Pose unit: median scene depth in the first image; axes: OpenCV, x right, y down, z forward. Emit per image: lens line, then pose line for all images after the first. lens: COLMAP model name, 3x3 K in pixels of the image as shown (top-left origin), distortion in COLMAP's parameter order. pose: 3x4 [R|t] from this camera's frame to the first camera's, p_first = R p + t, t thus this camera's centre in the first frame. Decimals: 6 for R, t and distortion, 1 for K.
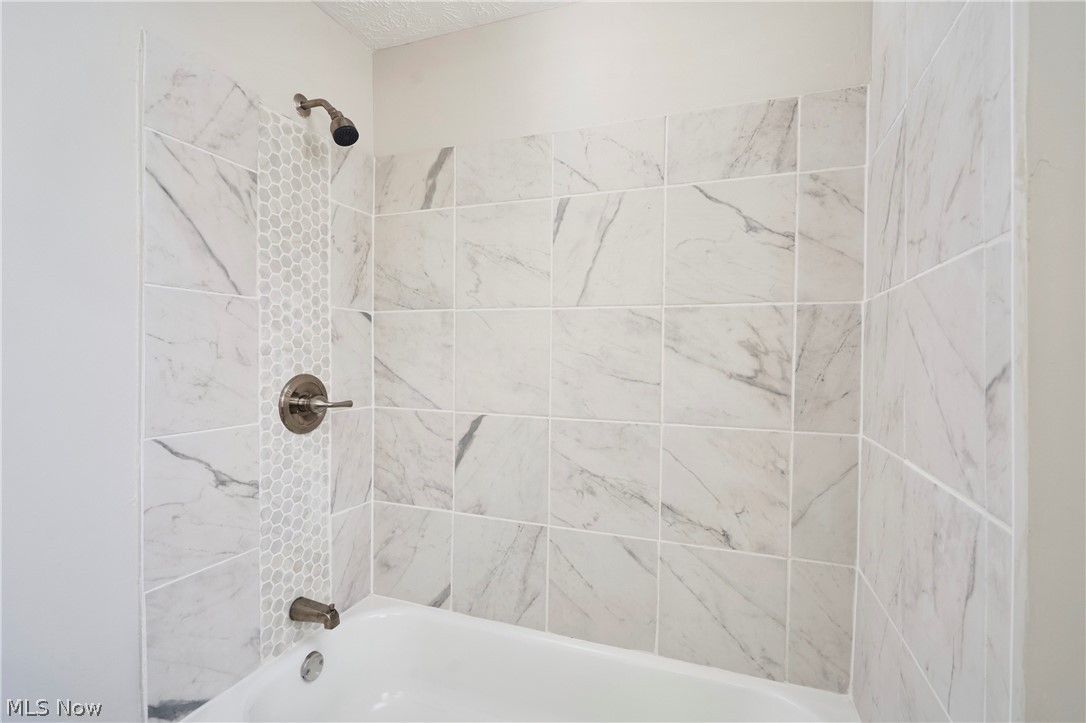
lens RADIAL K [[500.2, 0, 544.3], [0, 500.2, 365.1], [0, 0, 1]] dist [-0.001921, 0.000468]
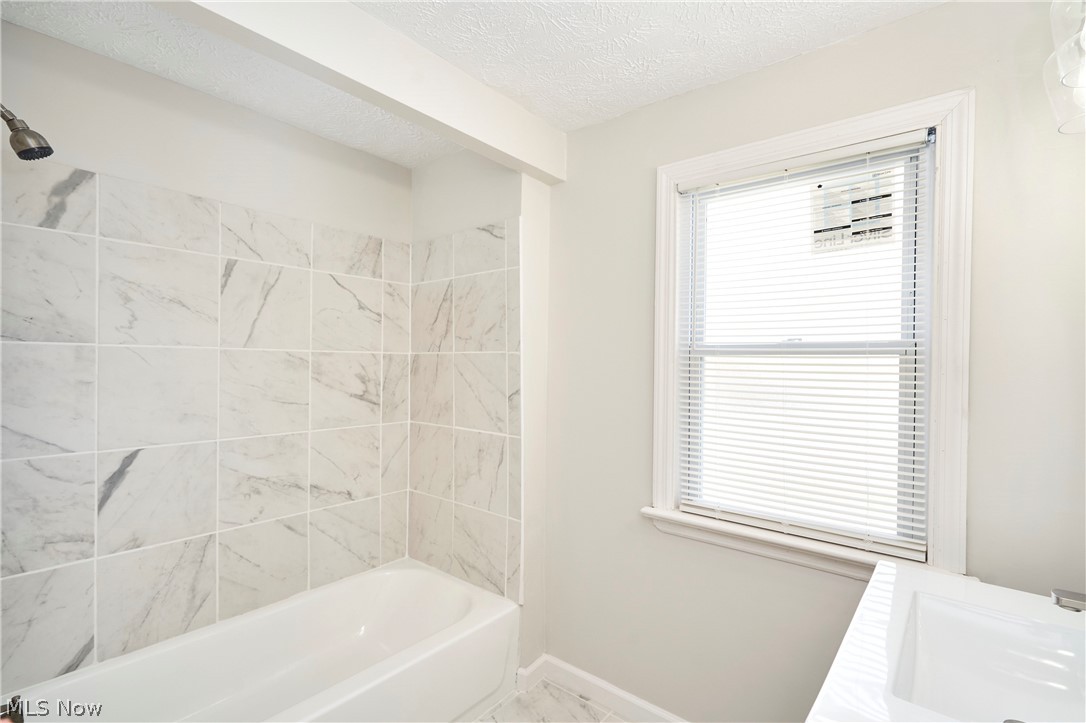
lens RADIAL K [[500.2, 0, 542.5], [0, 500.2, 361.4], [0, 0, 1]] dist [-0.001921, 0.000468]
pose [[0.332005, -0.005980, 0.943259, -0.873289], [0.010952, 0.999937, 0.002484, -0.078796], [-0.943214, 0.009506, 0.332049, -0.124177]]
